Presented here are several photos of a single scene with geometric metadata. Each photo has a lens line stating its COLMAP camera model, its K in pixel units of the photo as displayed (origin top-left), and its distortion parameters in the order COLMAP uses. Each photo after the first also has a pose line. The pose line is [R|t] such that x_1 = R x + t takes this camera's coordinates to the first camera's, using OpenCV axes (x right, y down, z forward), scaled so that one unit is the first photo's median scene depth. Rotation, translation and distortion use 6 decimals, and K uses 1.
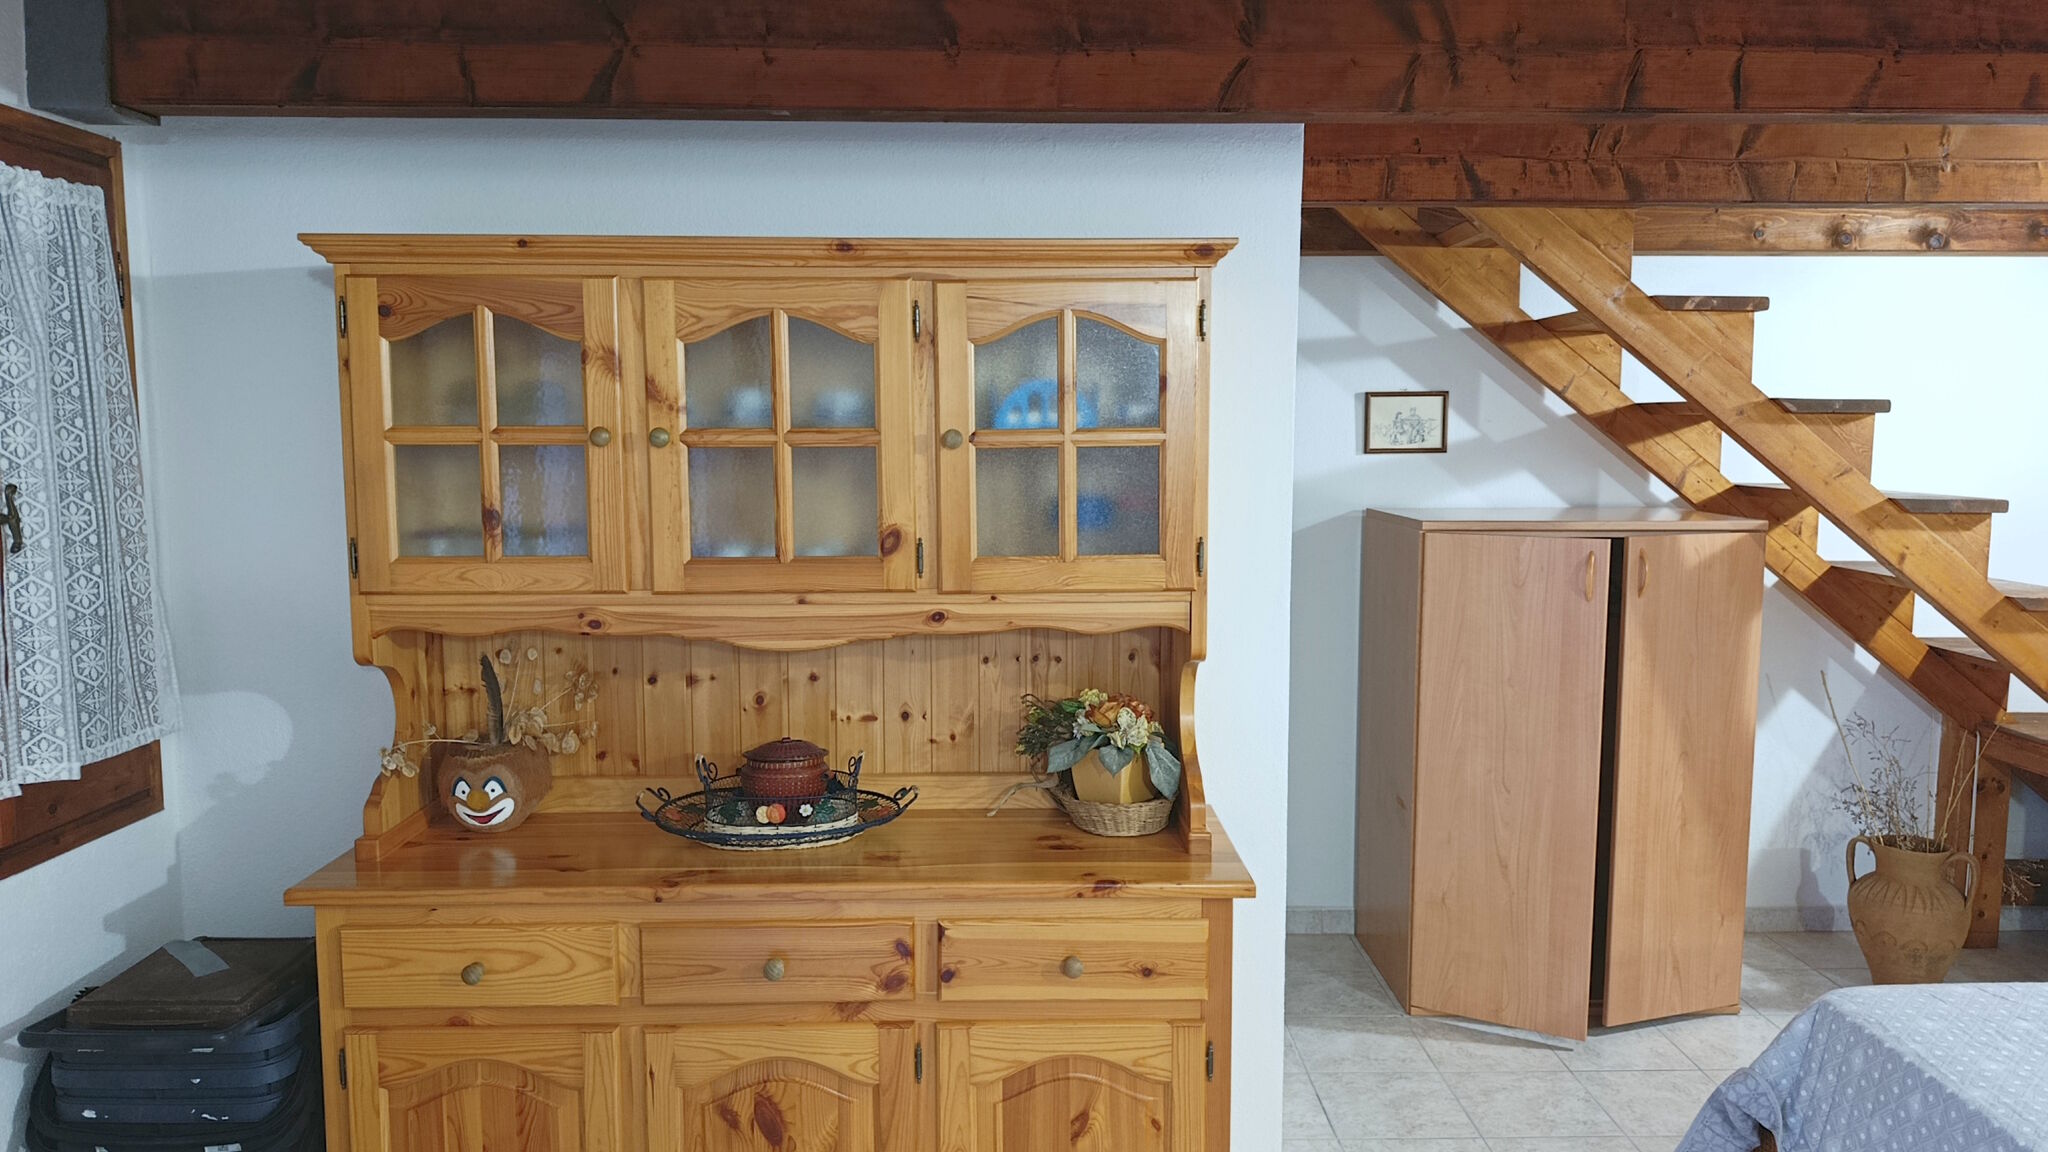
lens RADIAL K [[1399.2, 0, 1026.0], [0, 1399.2, 569.1], [0, 0, 1]] dist [0.022846, -0.040570]
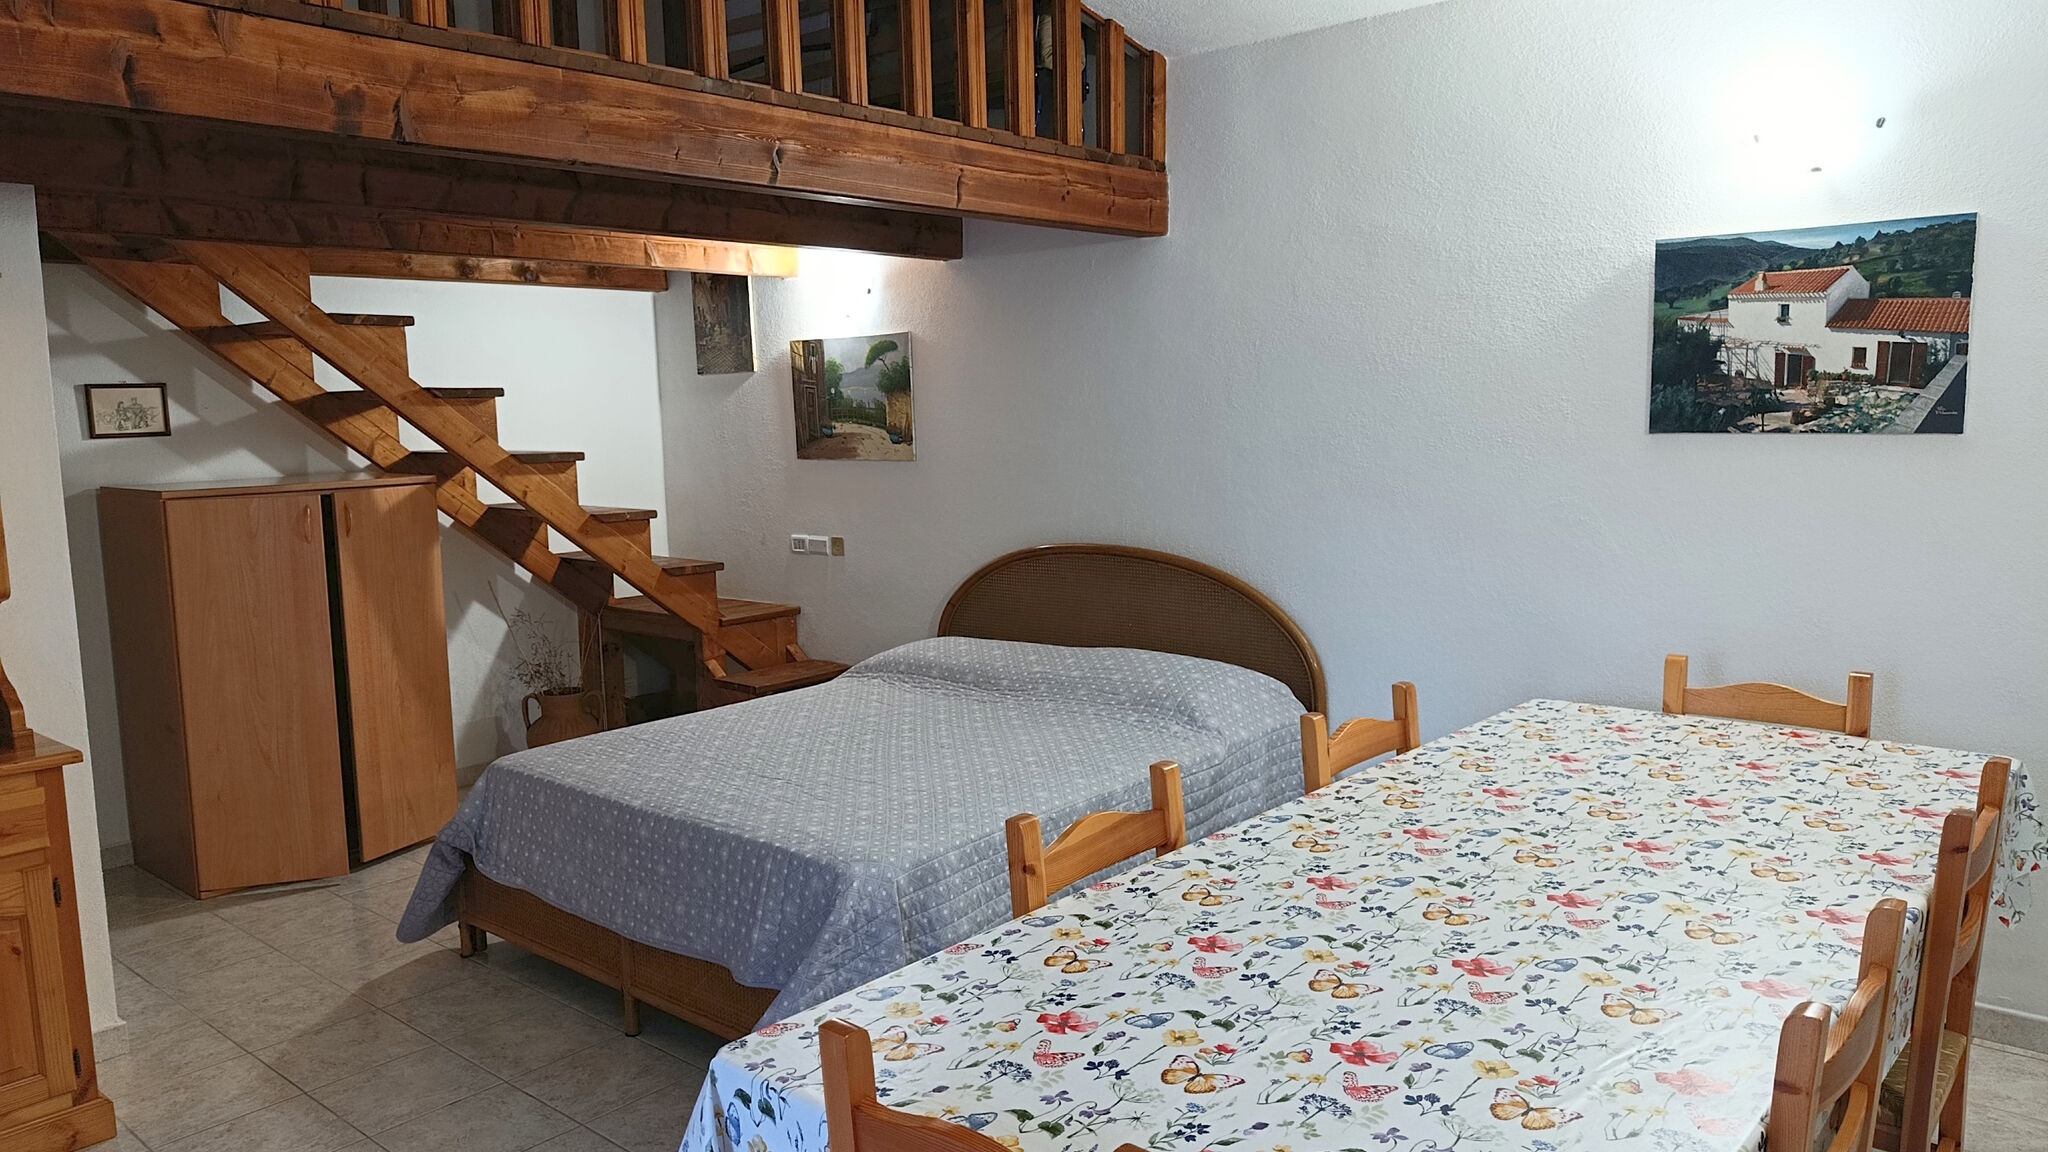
lens RADIAL K [[1399.2, 0, 1027.7], [0, 1399.2, 567.7], [0, 0, 1]] dist [0.022846, -0.040570]
pose [[0.653020, -0.105692, 0.749930, -0.219815], [0.097564, 0.993703, 0.055092, 0.057343], [-0.751030, 0.037190, 0.659219, -0.550662]]
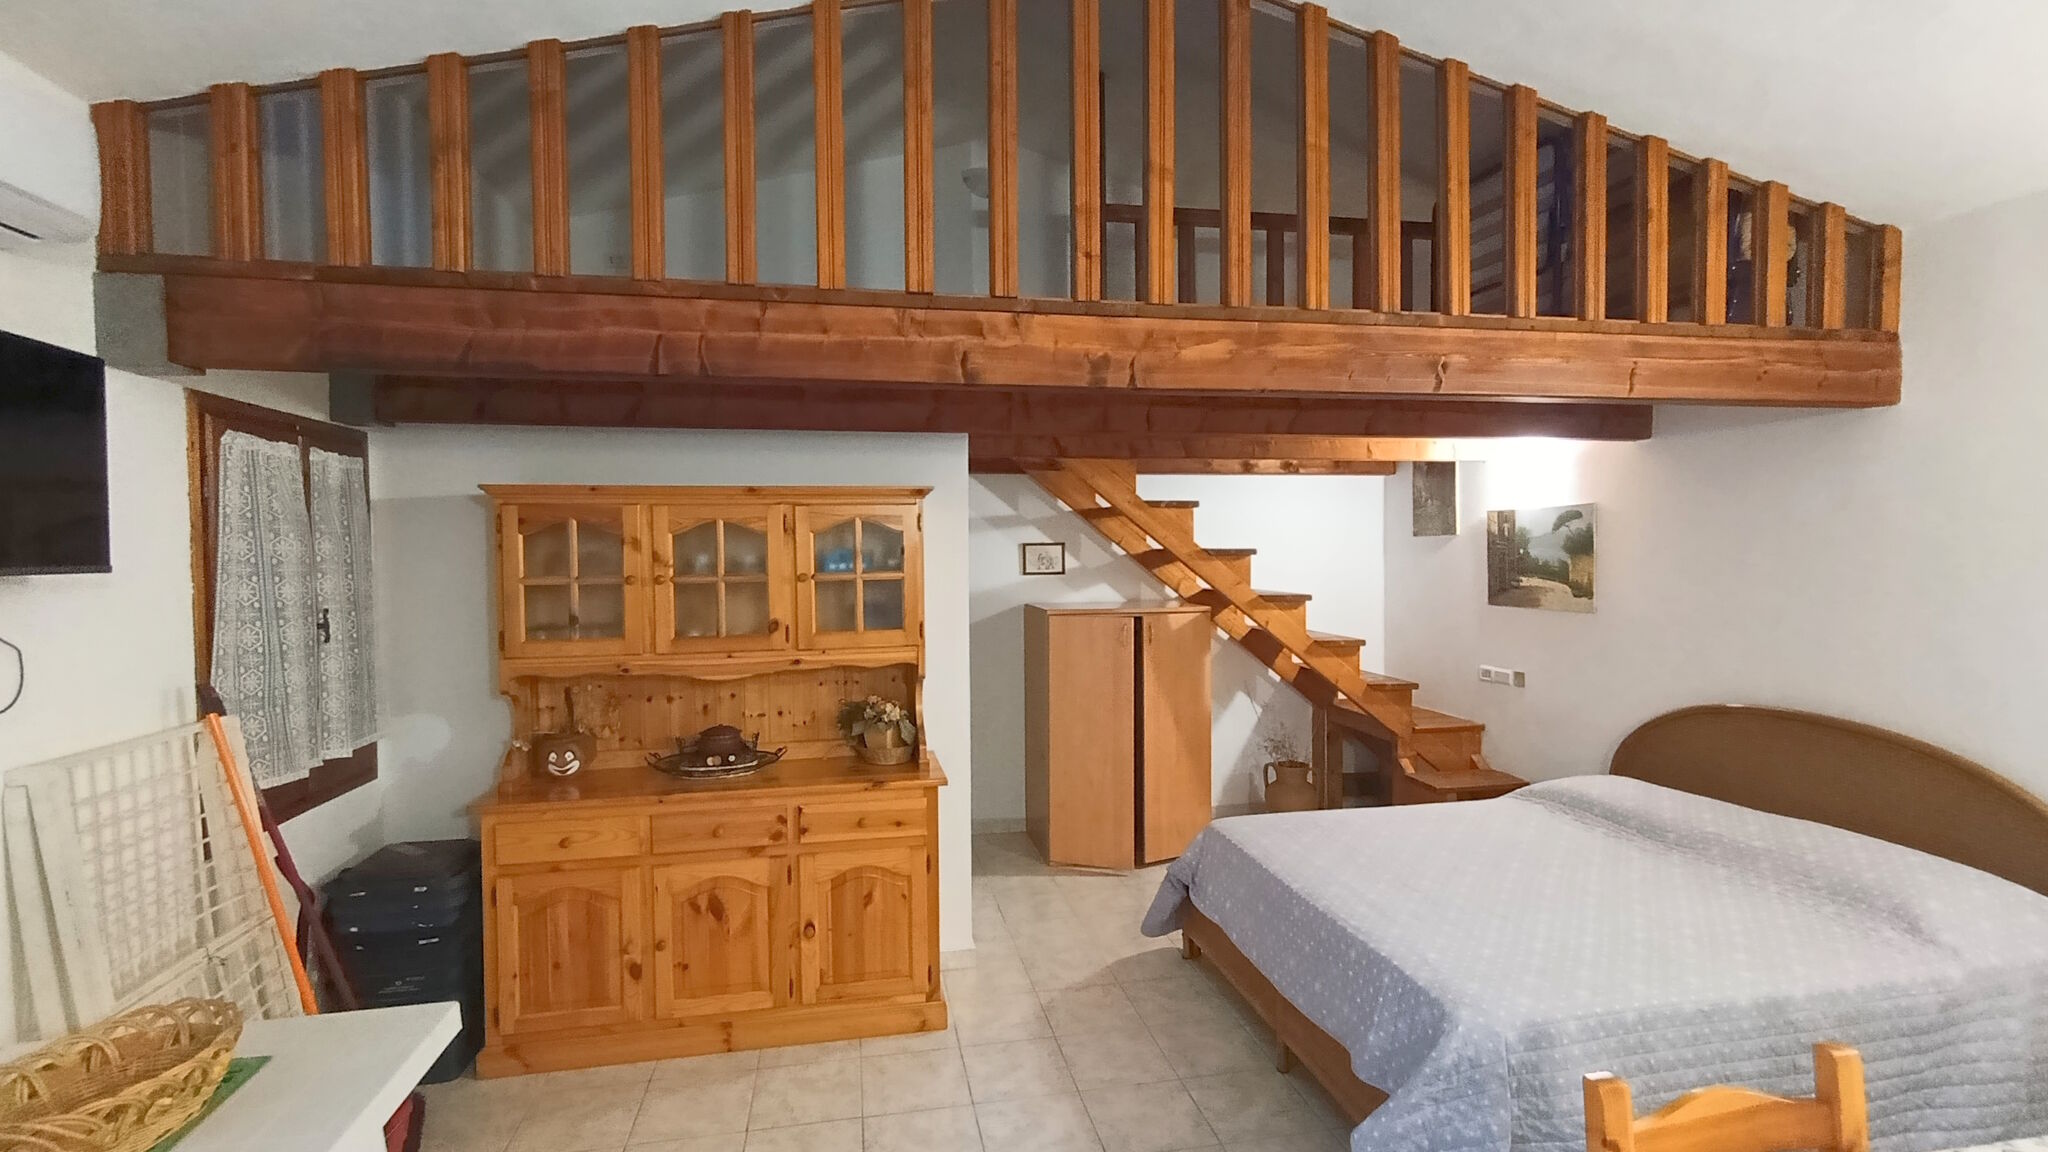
lens RADIAL K [[919.4, 0, 1022.7], [0, 919.4, 570.8], [0, 0, 1]] dist [0.003813, -0.001578]
pose [[0.983183, -0.013479, 0.182127, 0.020465], [0.027578, 0.996794, -0.075106, 0.010593], [-0.180531, 0.078866, 0.980402, -0.422562]]
